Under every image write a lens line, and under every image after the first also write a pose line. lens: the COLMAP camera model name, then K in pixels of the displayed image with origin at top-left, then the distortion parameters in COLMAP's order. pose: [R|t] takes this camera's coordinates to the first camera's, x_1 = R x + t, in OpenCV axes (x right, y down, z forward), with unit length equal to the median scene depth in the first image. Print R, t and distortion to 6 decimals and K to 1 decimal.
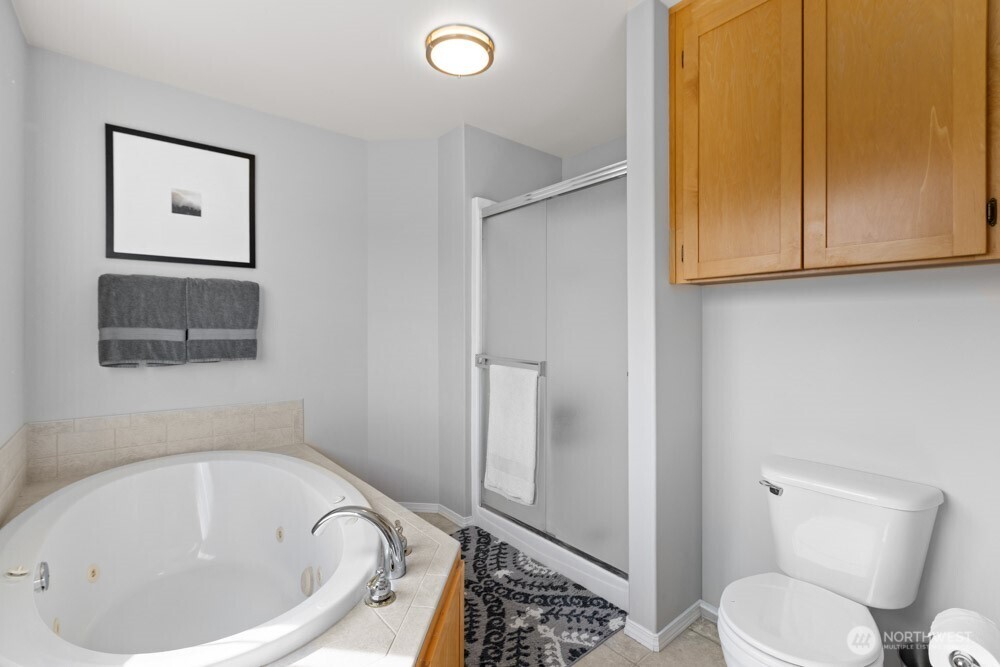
lens RADIAL K [[456.3, 0, 503.8], [0, 456.3, 330.1], [0, 0, 1]] dist [0.007145, -0.001968]
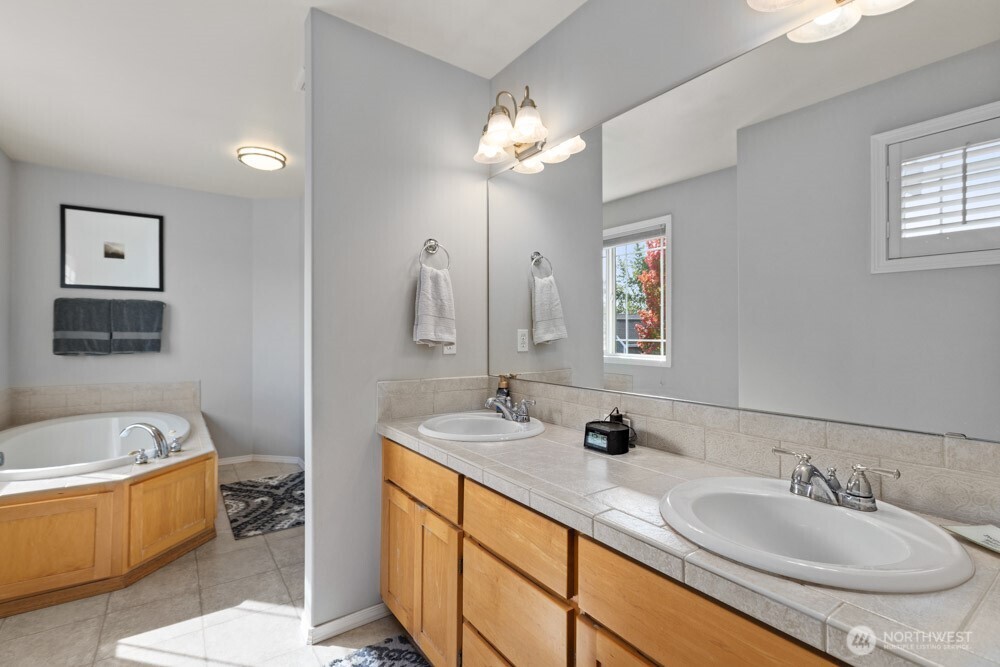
lens RADIAL K [[456.3, 0, 492.3], [0, 456.3, 333.8], [0, 0, 1]] dist [0.007145, -0.001968]
pose [[0.997608, 0.007898, -0.068677, 0.726963], [-0.007644, 0.999963, 0.003961, -0.012856], [0.068706, -0.003426, 0.997631, -0.482638]]
